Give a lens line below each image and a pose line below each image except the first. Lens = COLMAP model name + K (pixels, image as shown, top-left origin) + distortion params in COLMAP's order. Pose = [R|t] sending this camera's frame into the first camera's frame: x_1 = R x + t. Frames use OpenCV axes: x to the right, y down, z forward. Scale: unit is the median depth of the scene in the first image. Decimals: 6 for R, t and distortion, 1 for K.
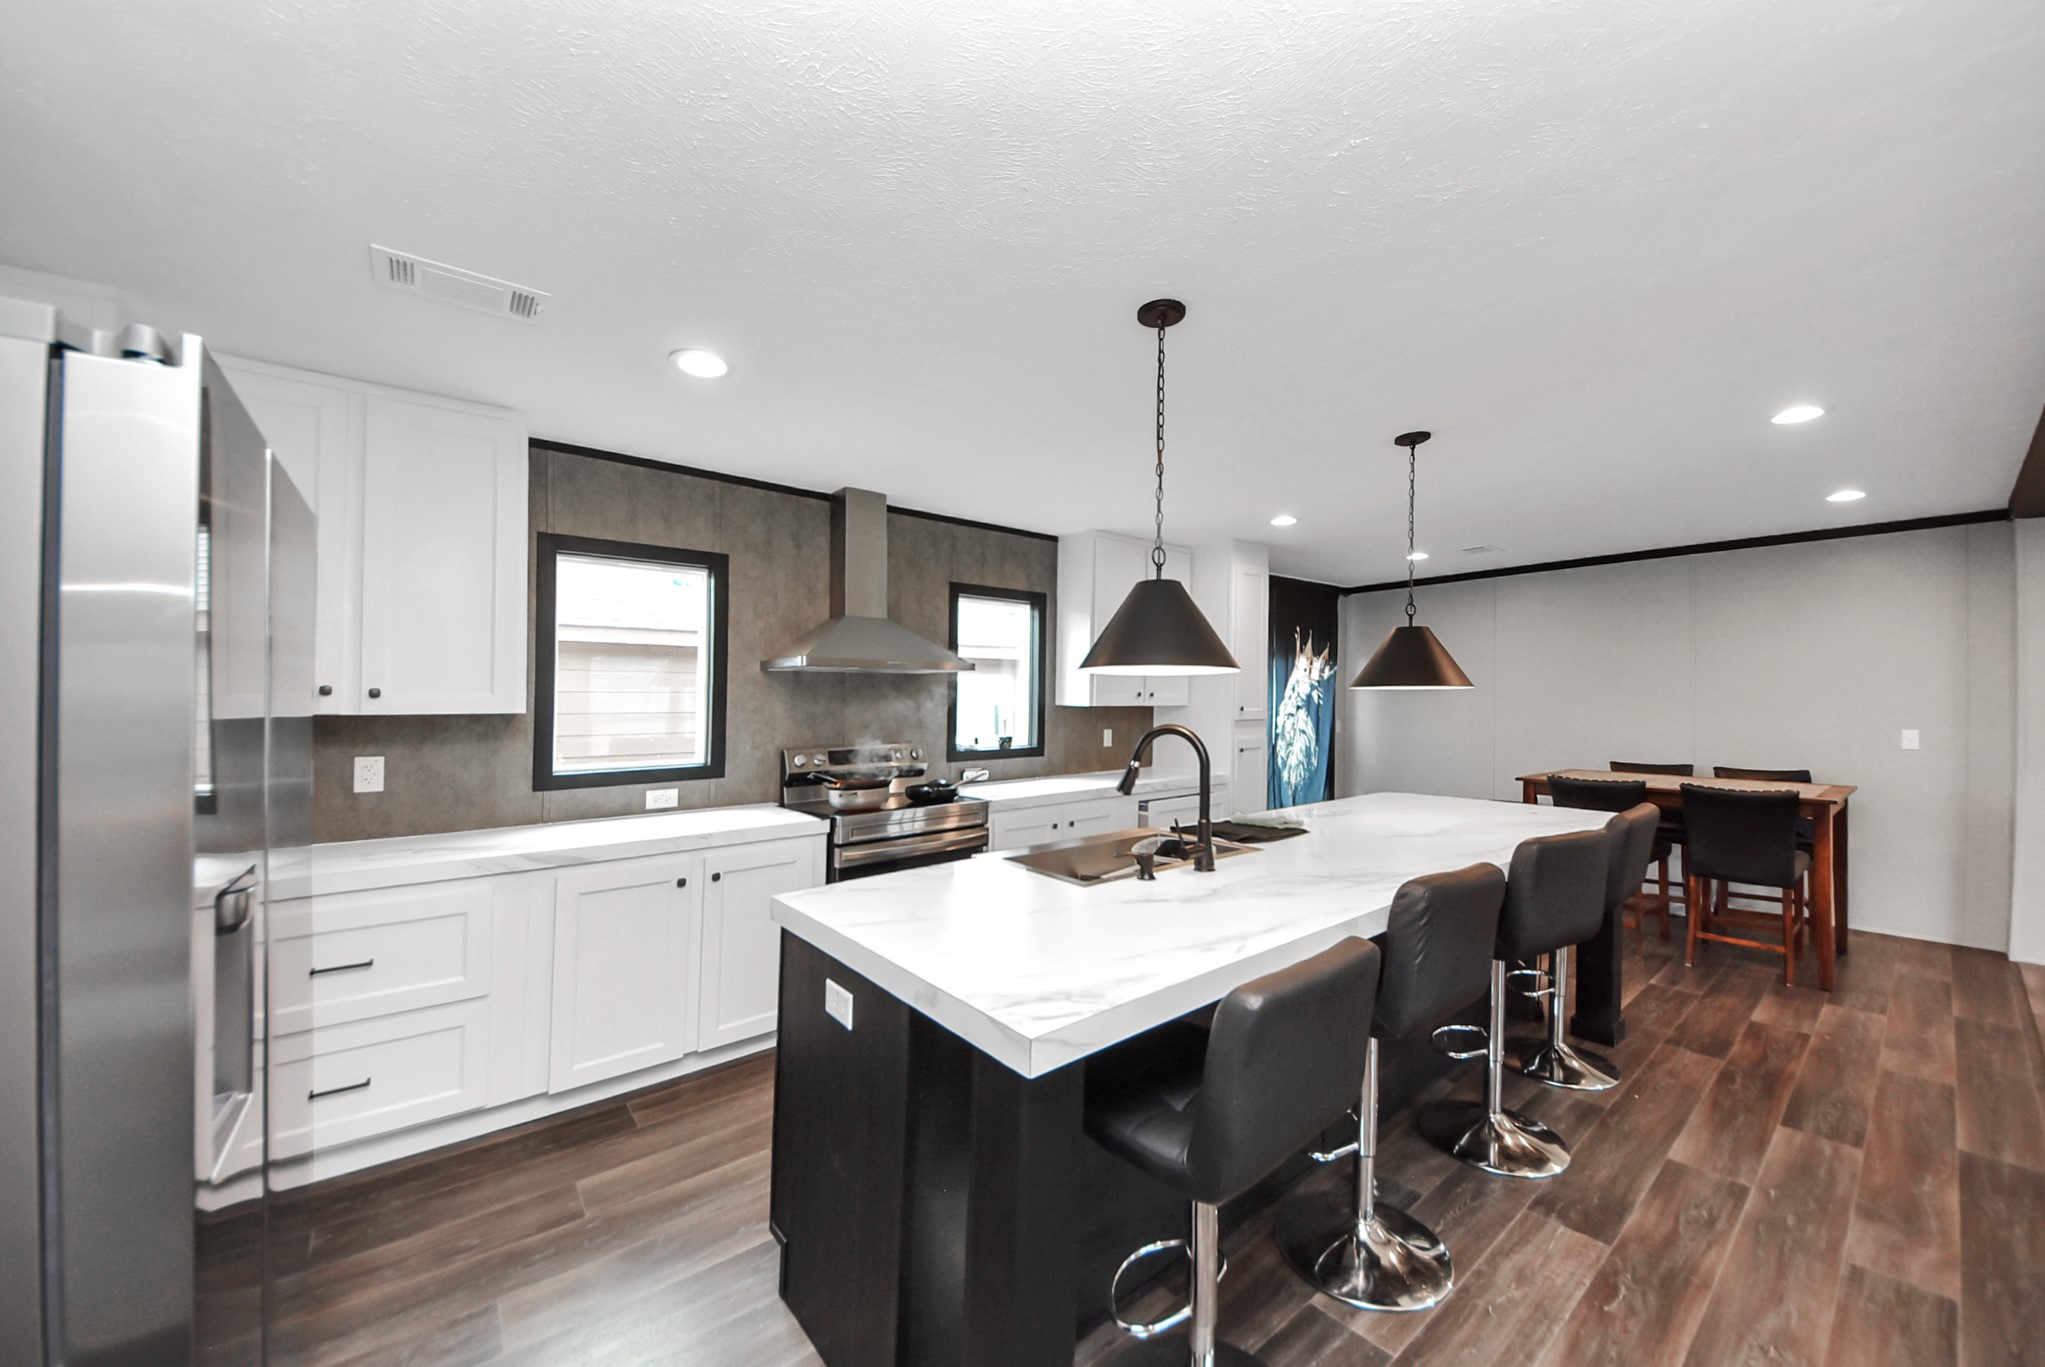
lens RADIAL K [[742.9, 0, 1040.8], [0, 742.9, 691.1], [0, 0, 1]] dist [-0.000513, -0.000172]
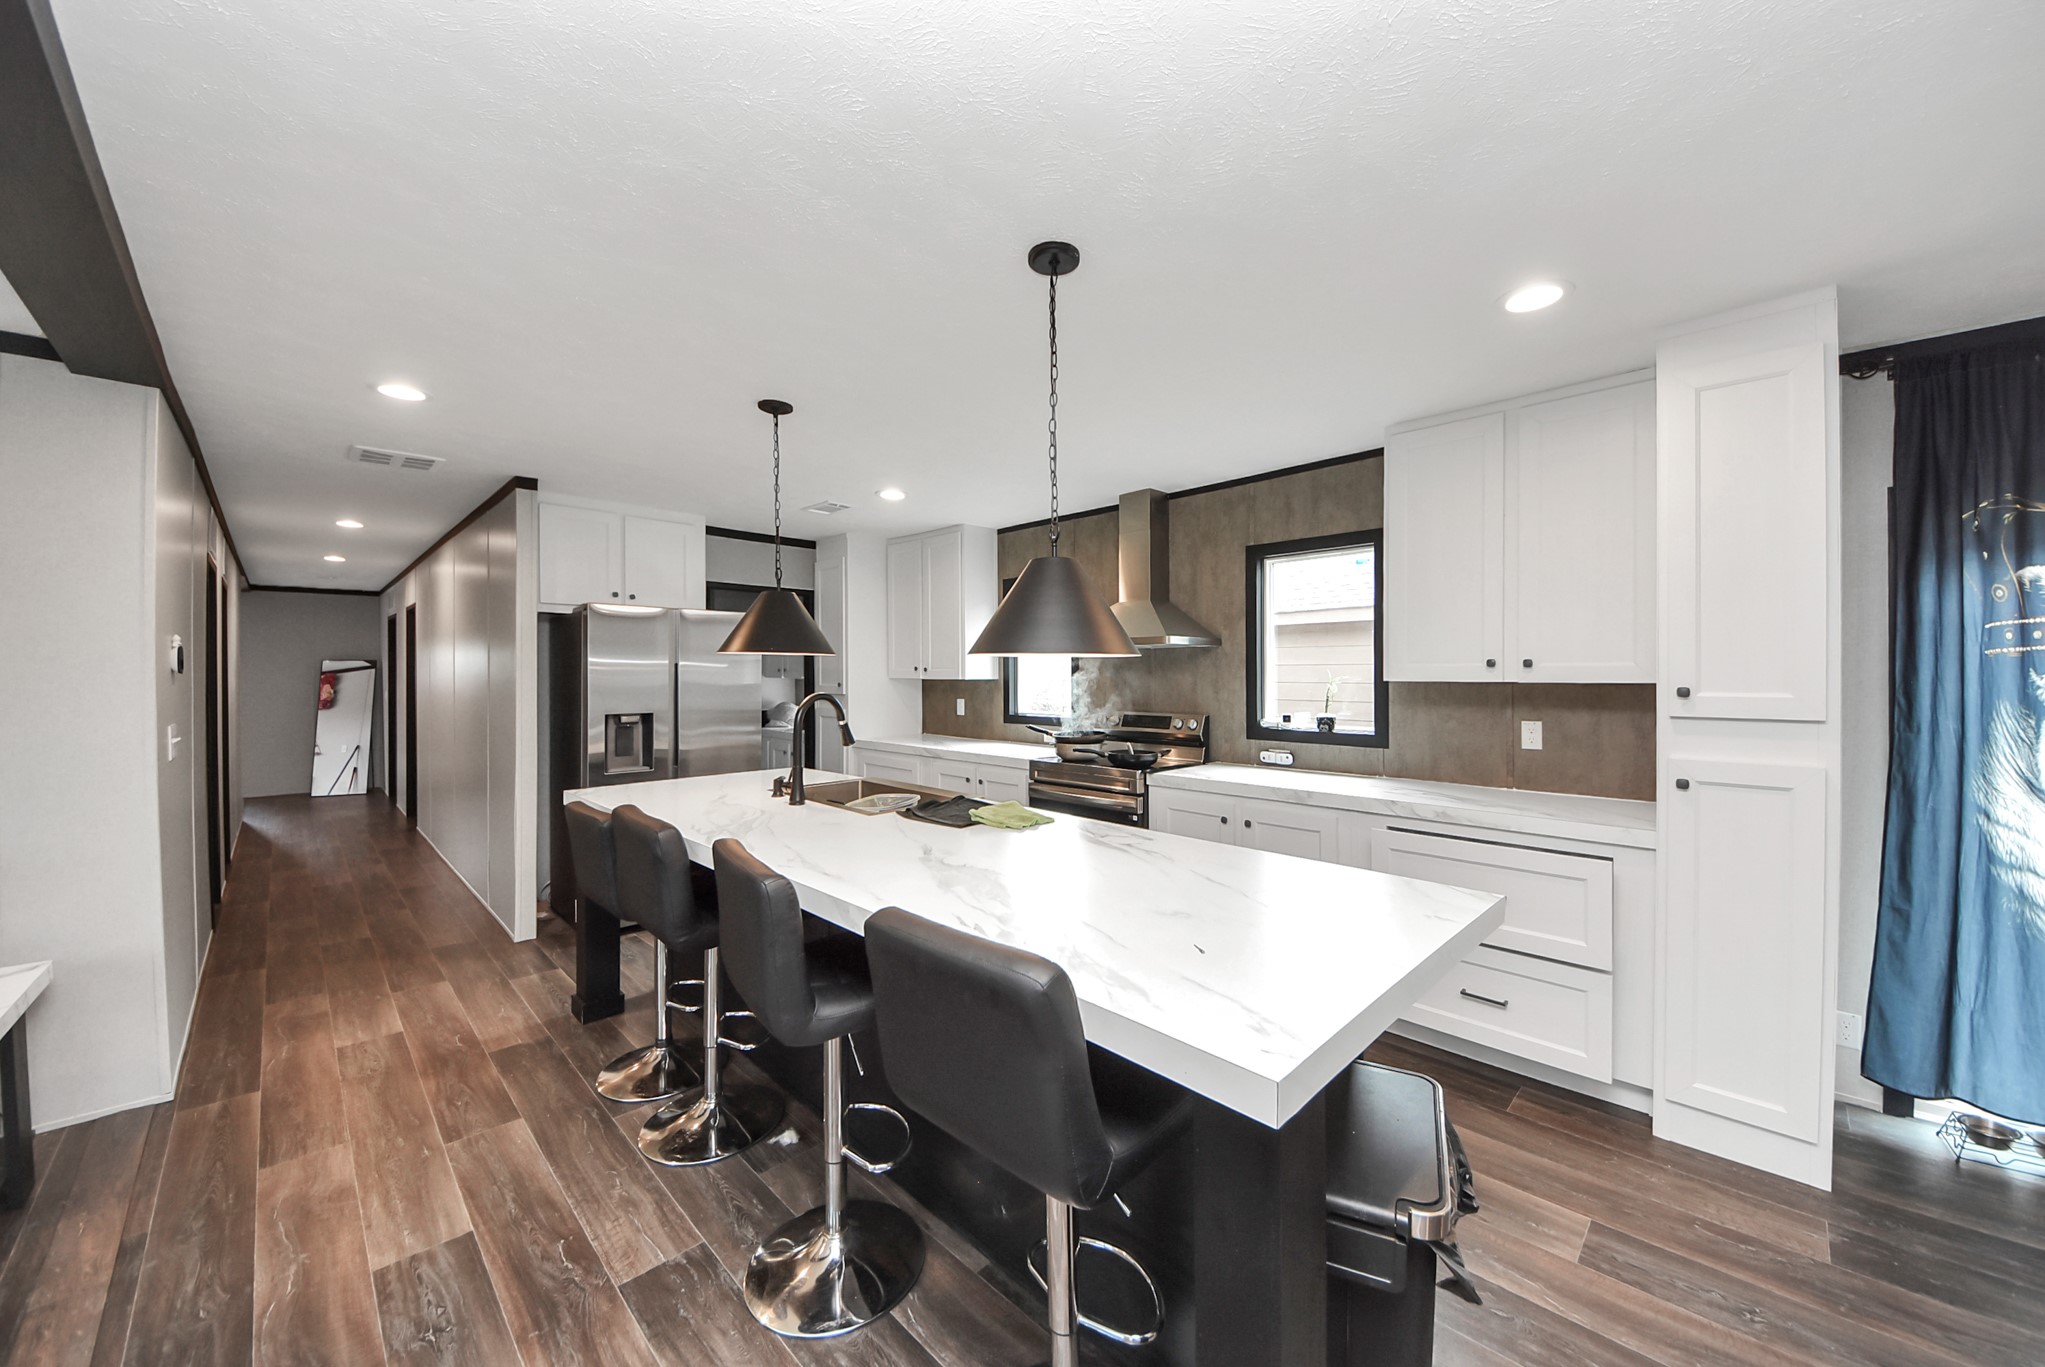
lens RADIAL K [[722.6, 0, 1040.6], [0, 722.6, 720.8], [0, 0, 1]] dist [0.000916, -0.000072]
pose [[0.098475, 0.067508, -0.992847, 0.749282], [0.012065, 0.997542, 0.069024, 0.005255], [0.995066, -0.018776, 0.097419, 0.624873]]
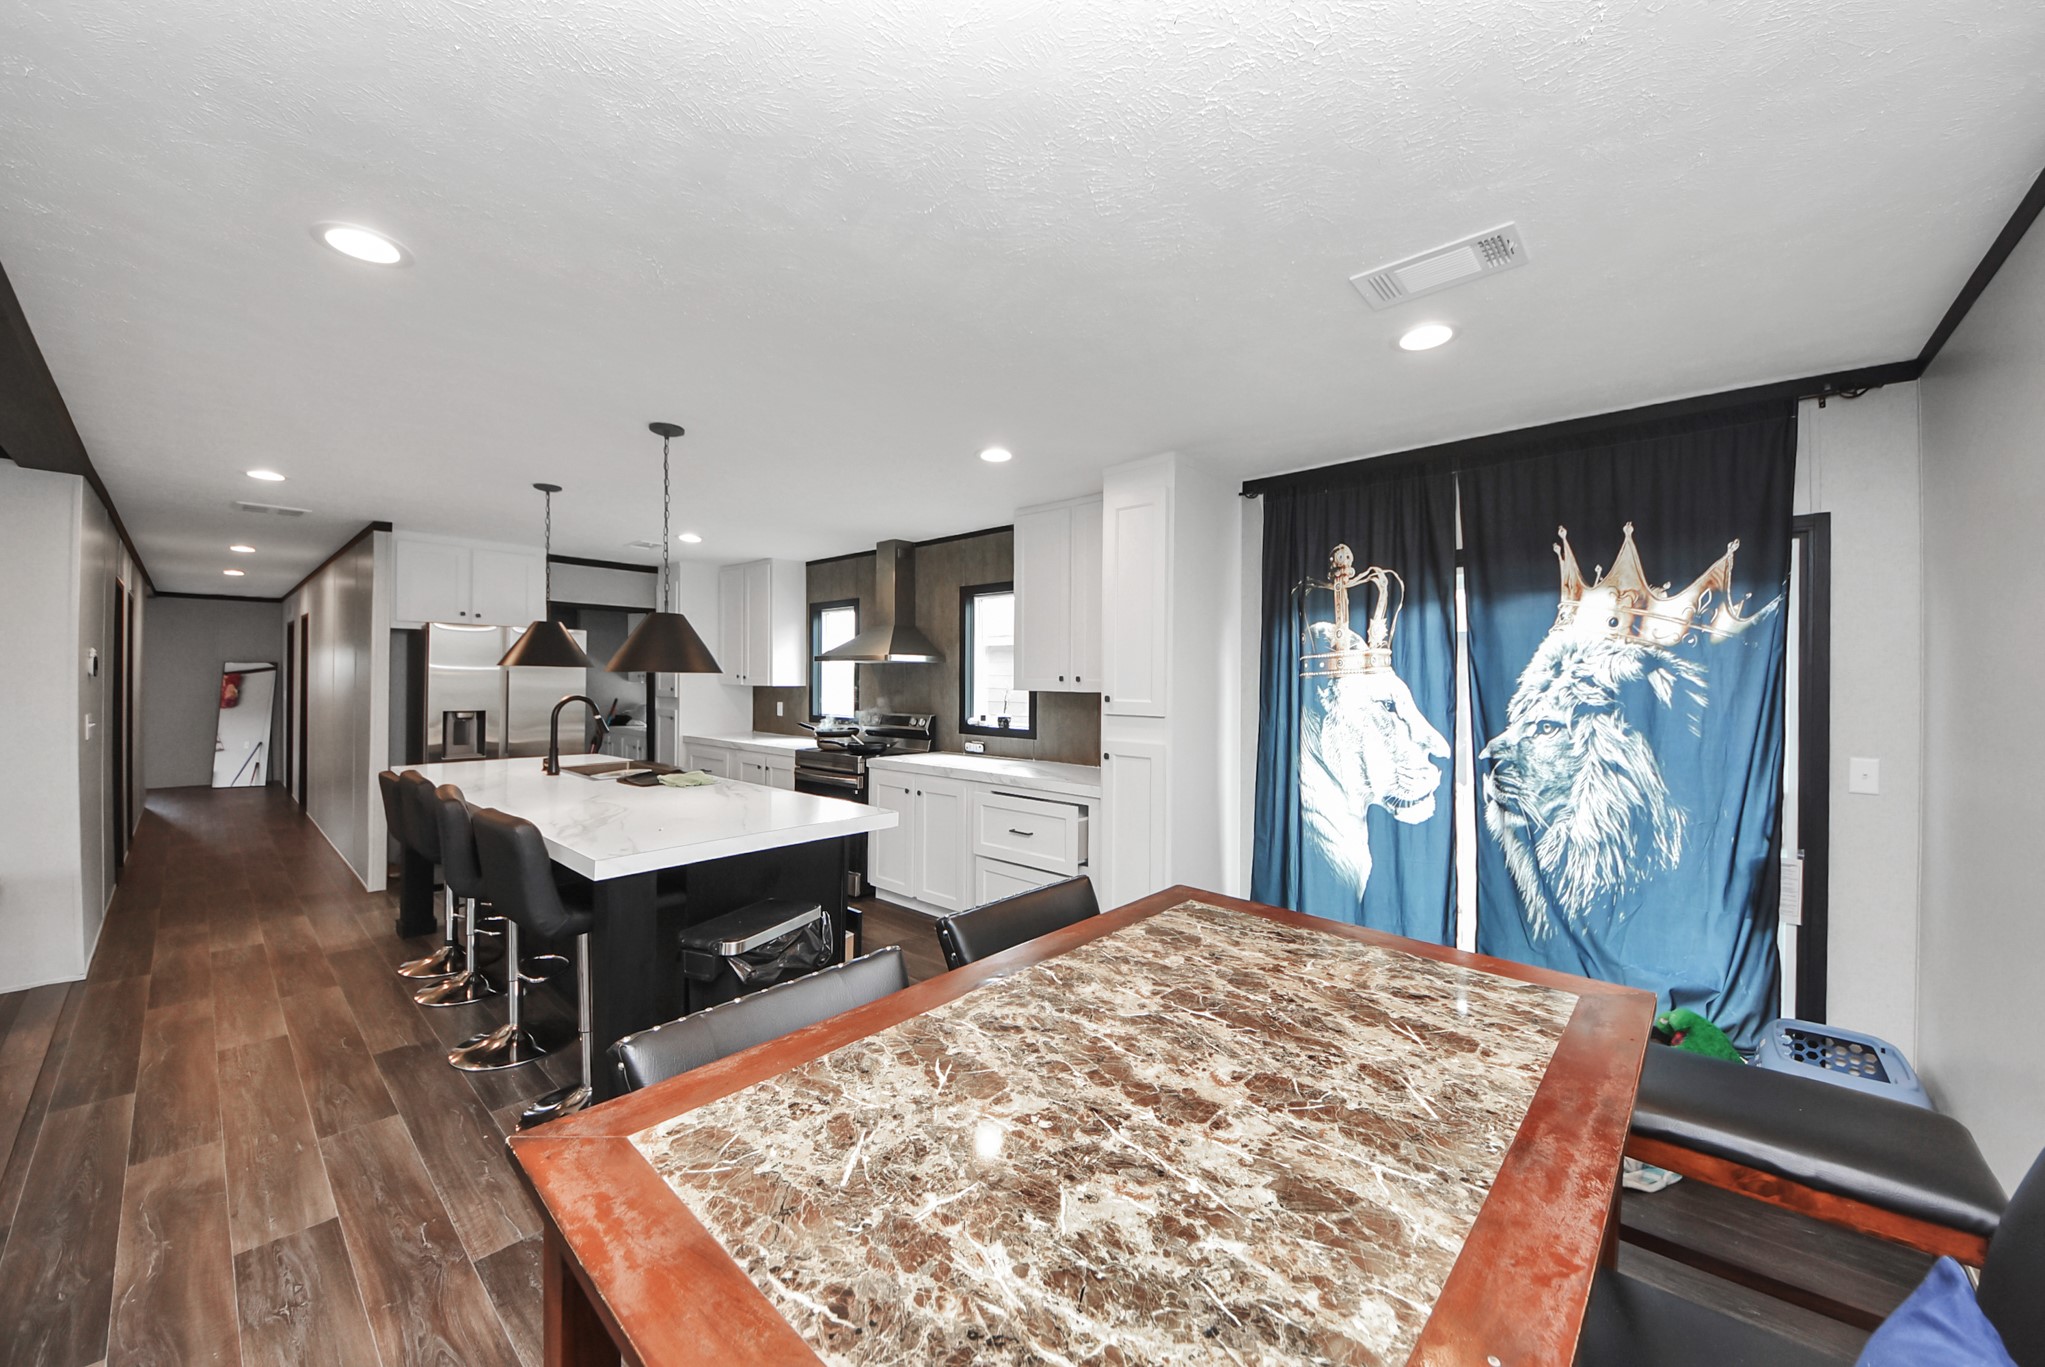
lens RADIAL K [[738.9, 0, 1025.2], [0, 738.9, 674.2], [0, 0, 1]] dist [-0.004235, -0.000393]
pose [[0.135914, -0.006589, -0.990699, 1.080179], [0.000932, 0.999978, -0.006523, 0.005169], [0.990720, -0.000037, 0.135917, 0.913064]]
